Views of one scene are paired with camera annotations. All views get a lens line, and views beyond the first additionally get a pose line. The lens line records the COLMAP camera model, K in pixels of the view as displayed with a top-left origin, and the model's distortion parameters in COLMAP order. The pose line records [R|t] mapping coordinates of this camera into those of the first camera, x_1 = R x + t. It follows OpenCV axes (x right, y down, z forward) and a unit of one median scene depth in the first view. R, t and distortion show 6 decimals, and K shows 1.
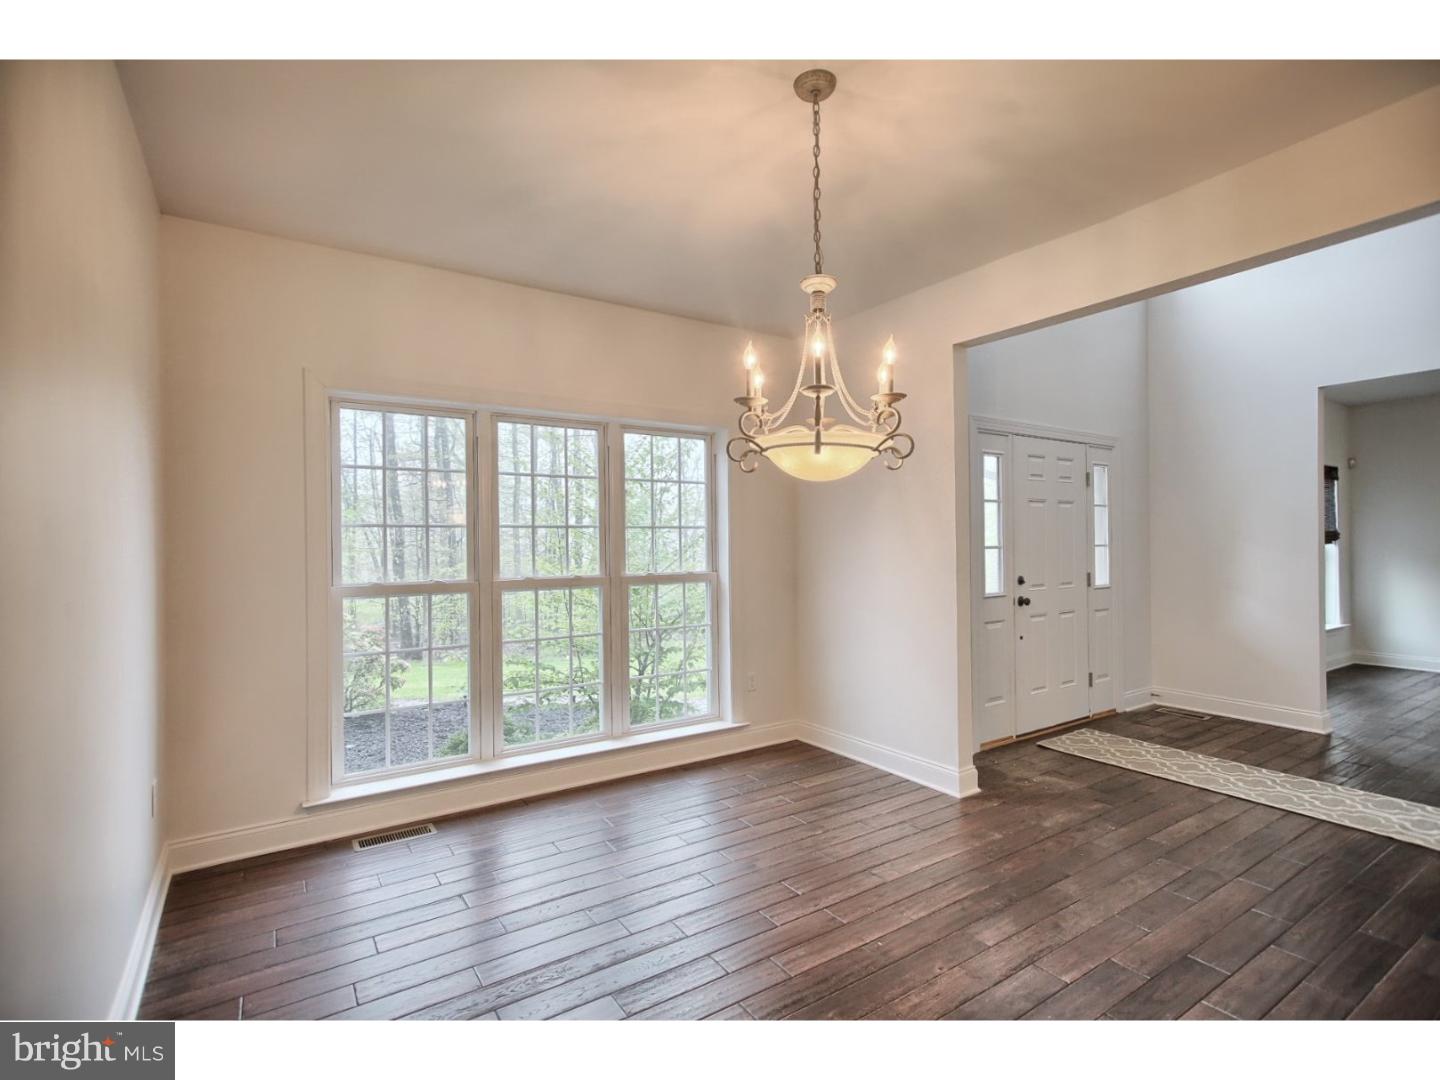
lens RADIAL K [[679.6, 0, 716.1], [0, 679.6, 541.3], [0, 0, 1]] dist [0.002491, 0.000091]
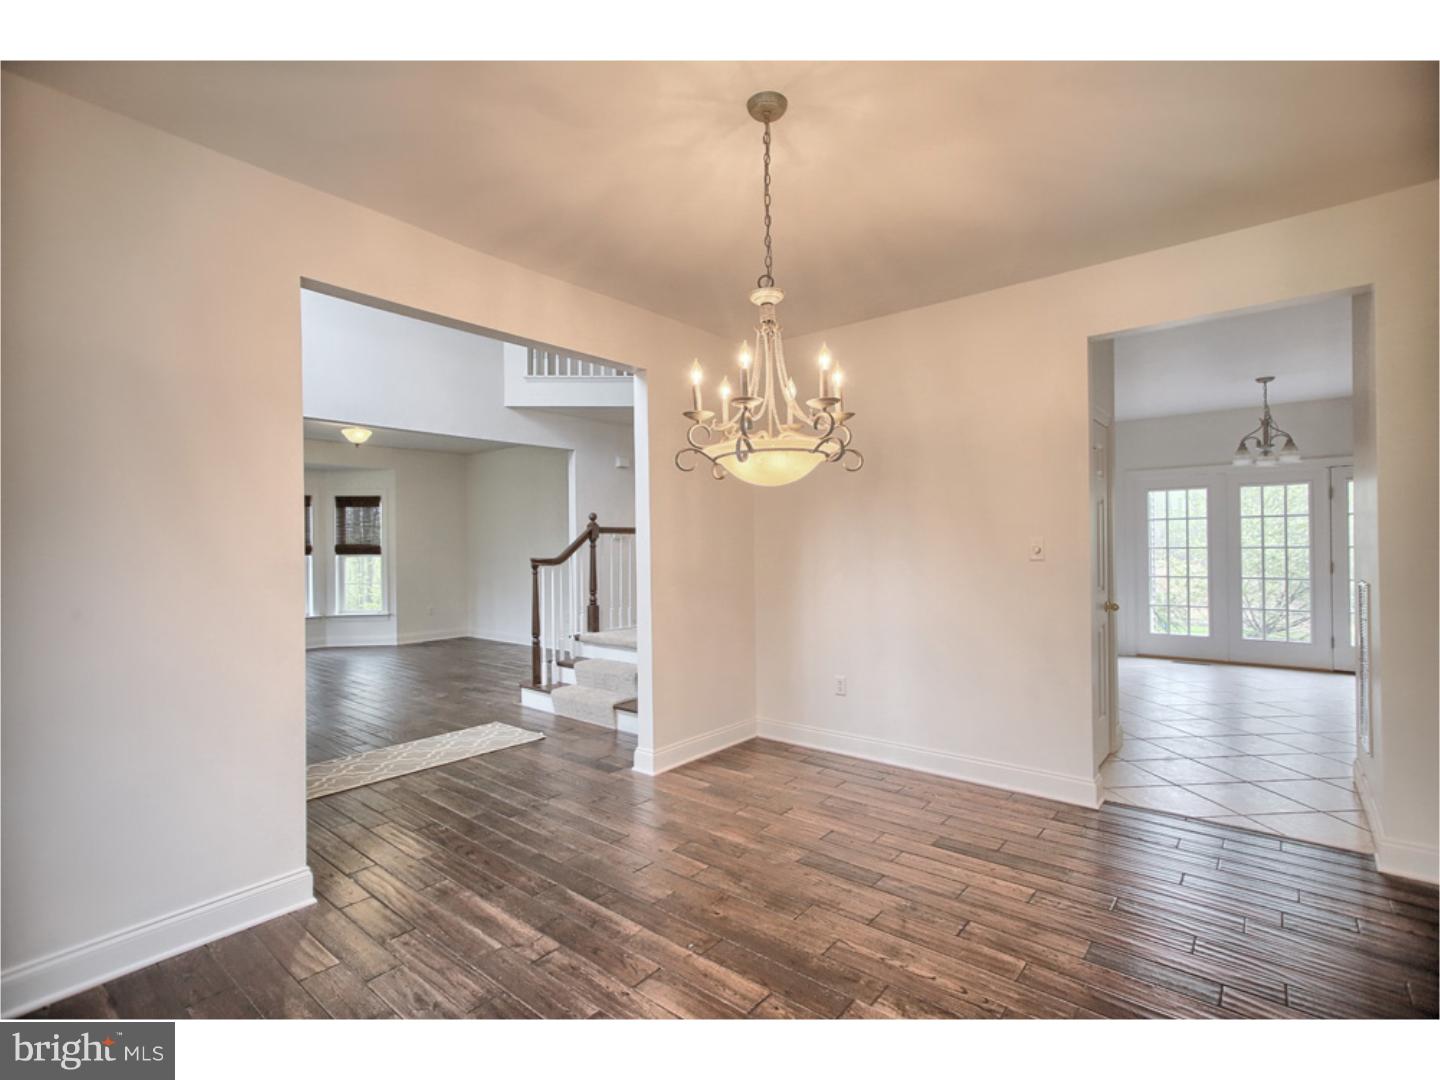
lens RADIAL K [[679.6, 0, 716.1], [0, 679.6, 541.3], [0, 0, 1]] dist [0.002491, 0.000091]
pose [[-0.285871, 0.020614, 0.958046, -0.634888], [0.011788, 0.999769, -0.017994, 0.014549], [-0.958196, 0.006149, -0.286048, 1.073837]]
